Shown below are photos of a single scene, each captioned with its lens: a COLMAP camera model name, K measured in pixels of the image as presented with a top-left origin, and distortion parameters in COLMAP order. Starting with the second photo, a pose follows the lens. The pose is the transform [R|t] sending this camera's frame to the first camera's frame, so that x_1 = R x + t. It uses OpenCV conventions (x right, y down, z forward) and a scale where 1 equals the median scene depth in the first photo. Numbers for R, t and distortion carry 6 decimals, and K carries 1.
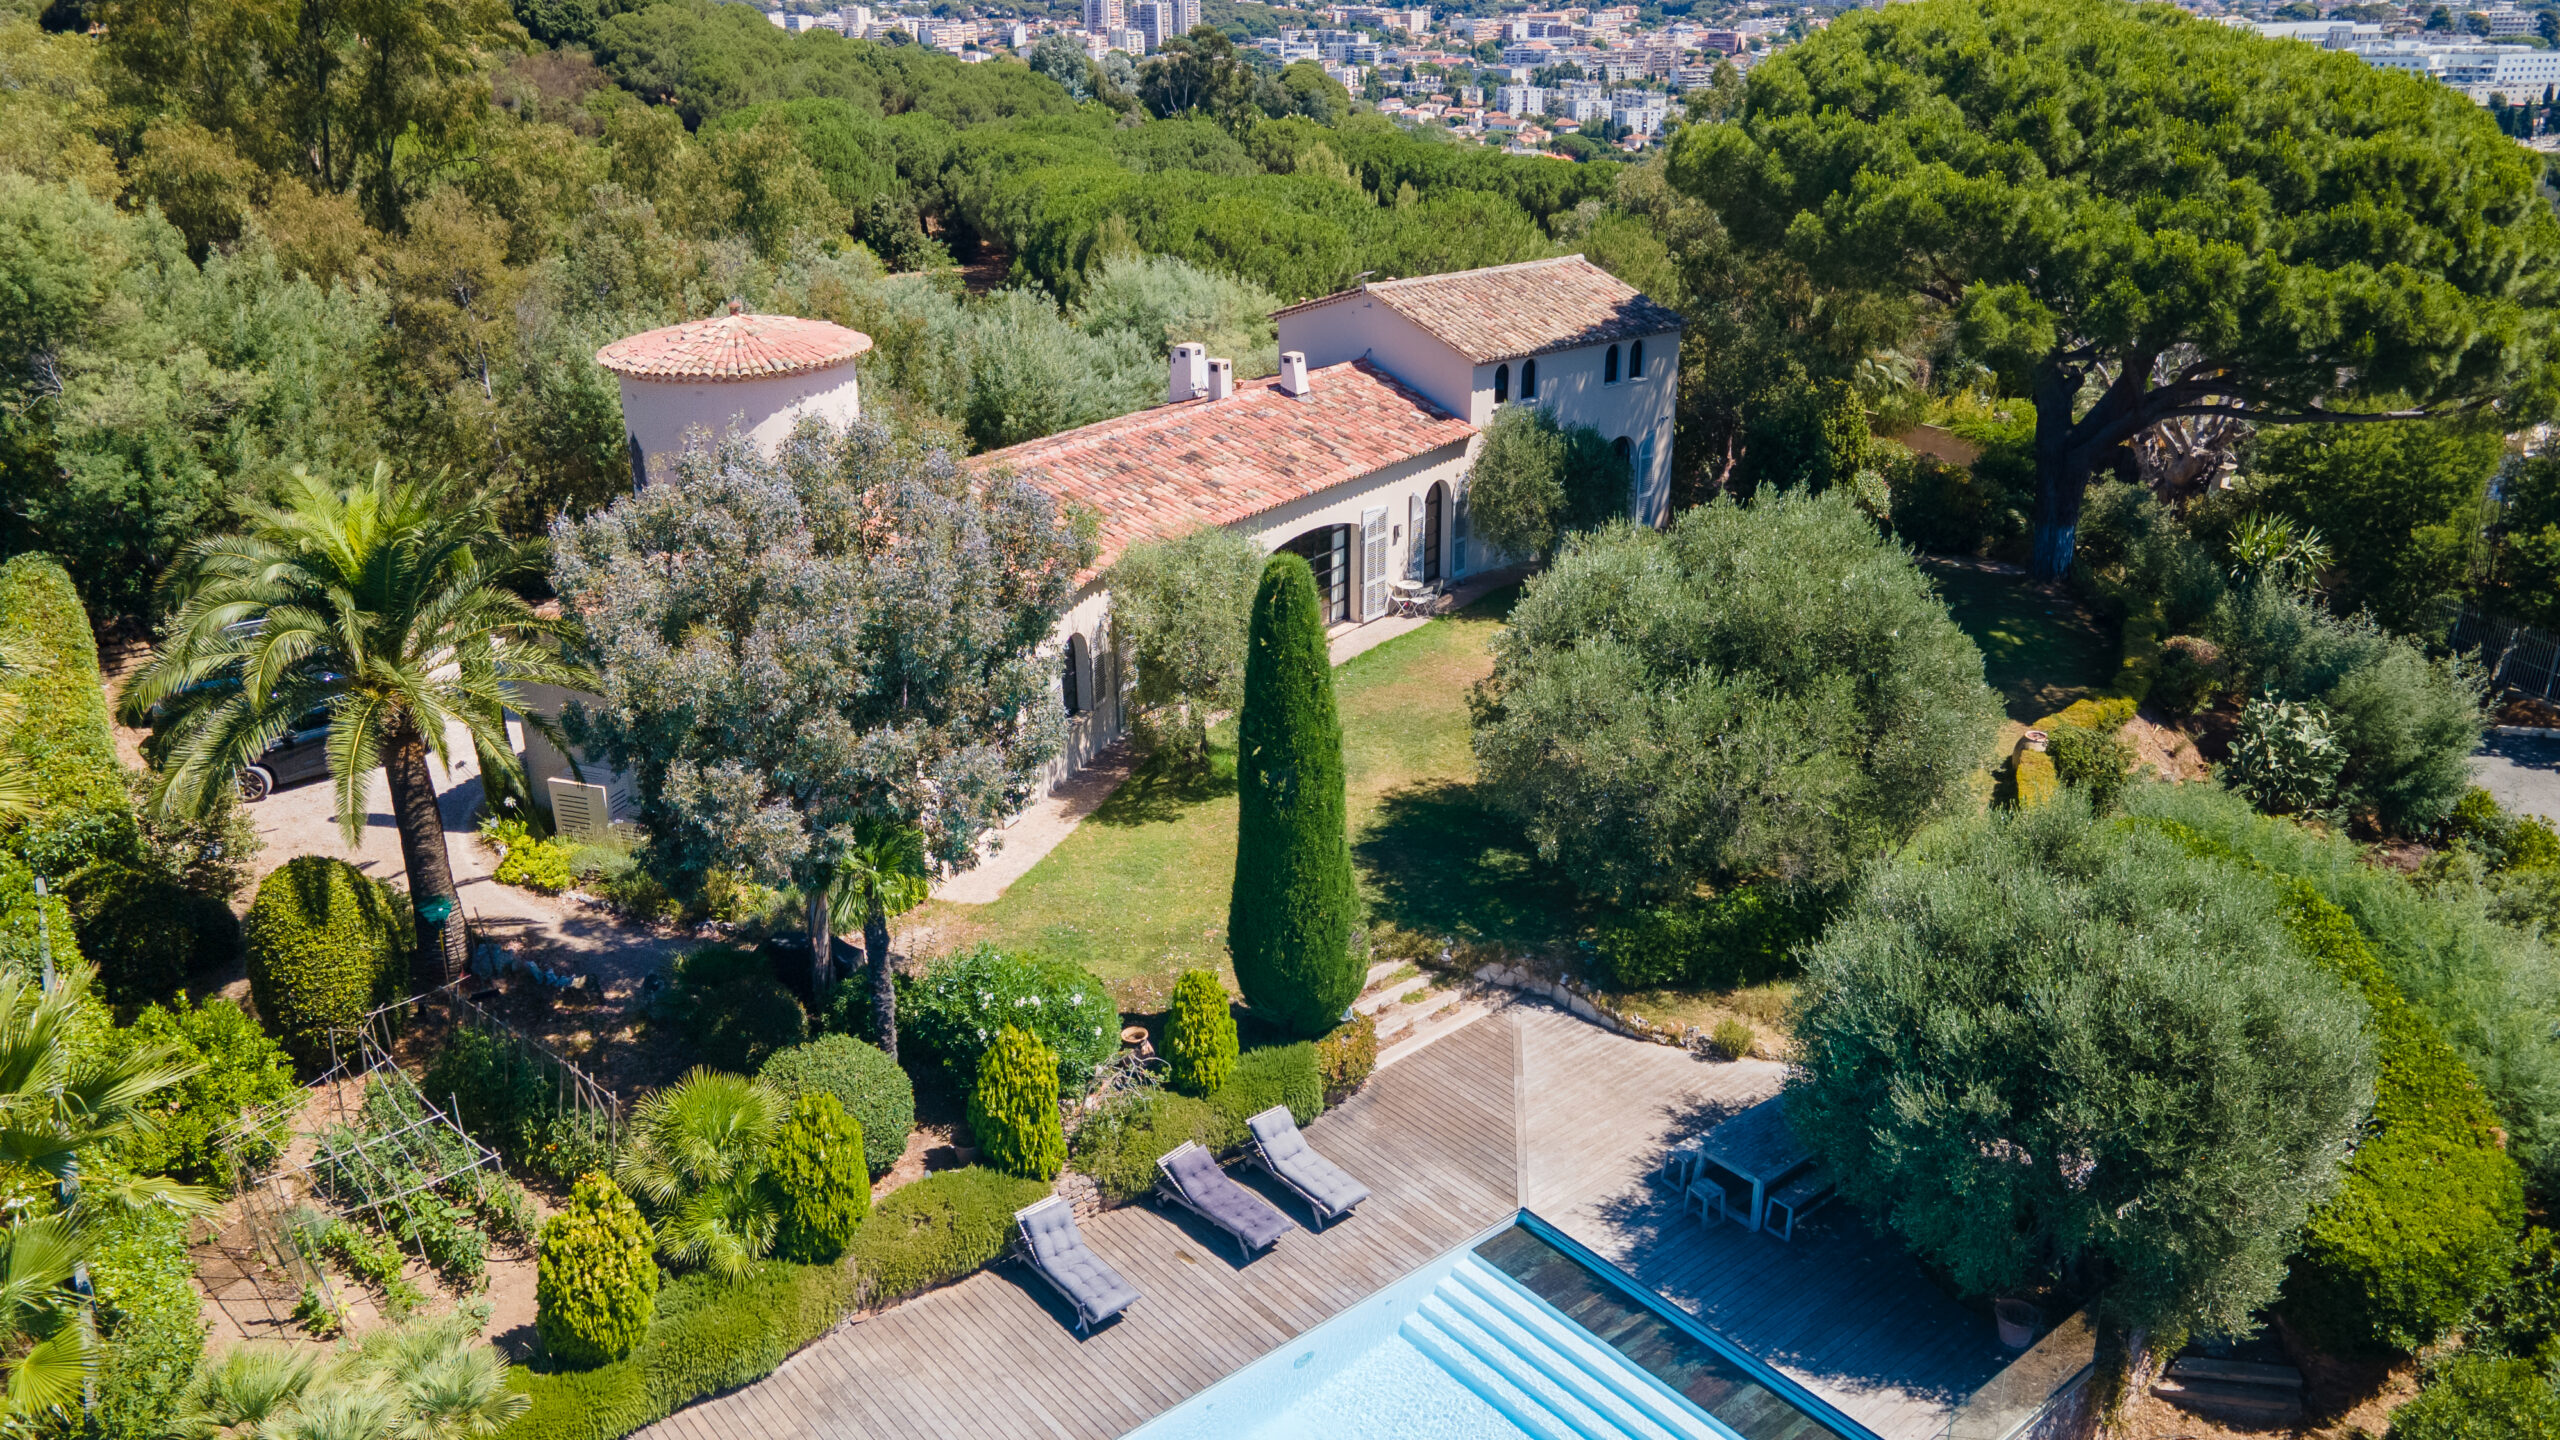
lens RADIAL K [[1882.7, 0, 1280.0], [0, 1882.7, 720.0], [0, 0, 1]] dist [0.005075, 0.005074]
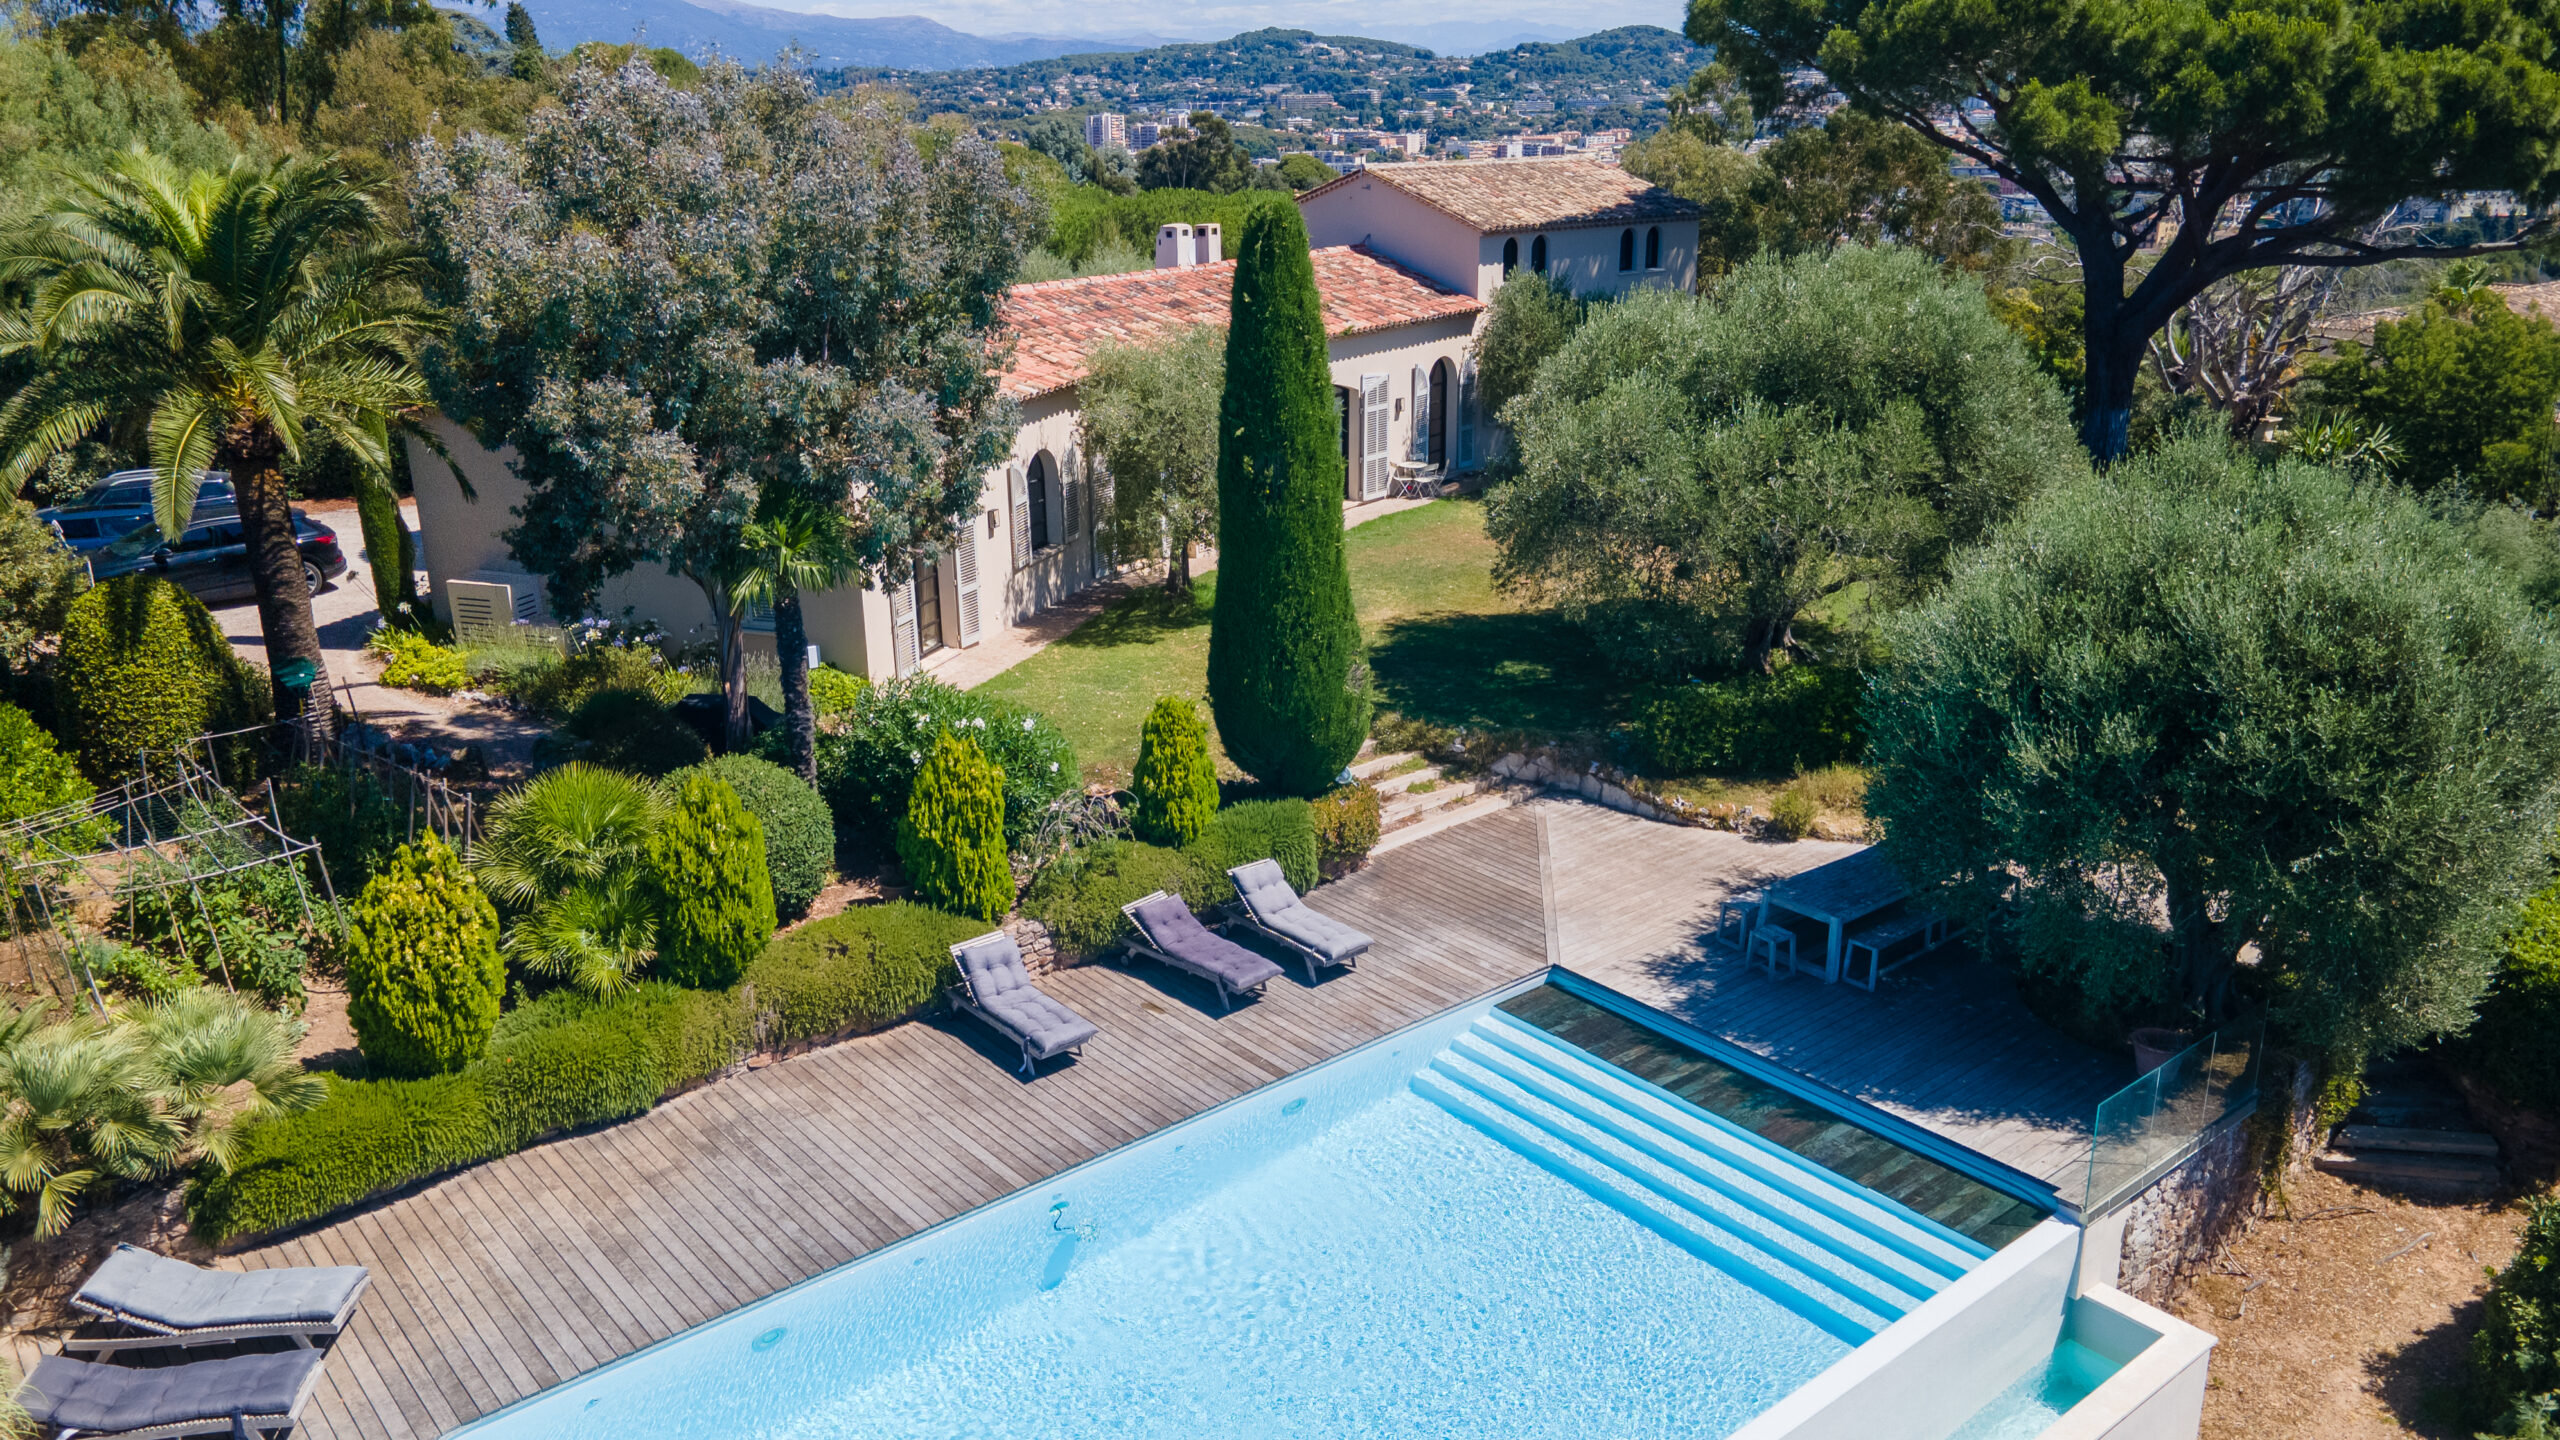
lens RADIAL K [[1893.4, 0, 1280.0], [0, 1893.4, 720.0], [0, 0, 1]] dist [0.013971, 0.001597]
pose [[0.999999, -0.001351, 0.000569, 0.005080], [0.001380, 0.998539, -0.054021, 0.181030], [-0.000495, 0.054022, 0.998540, 0.134731]]
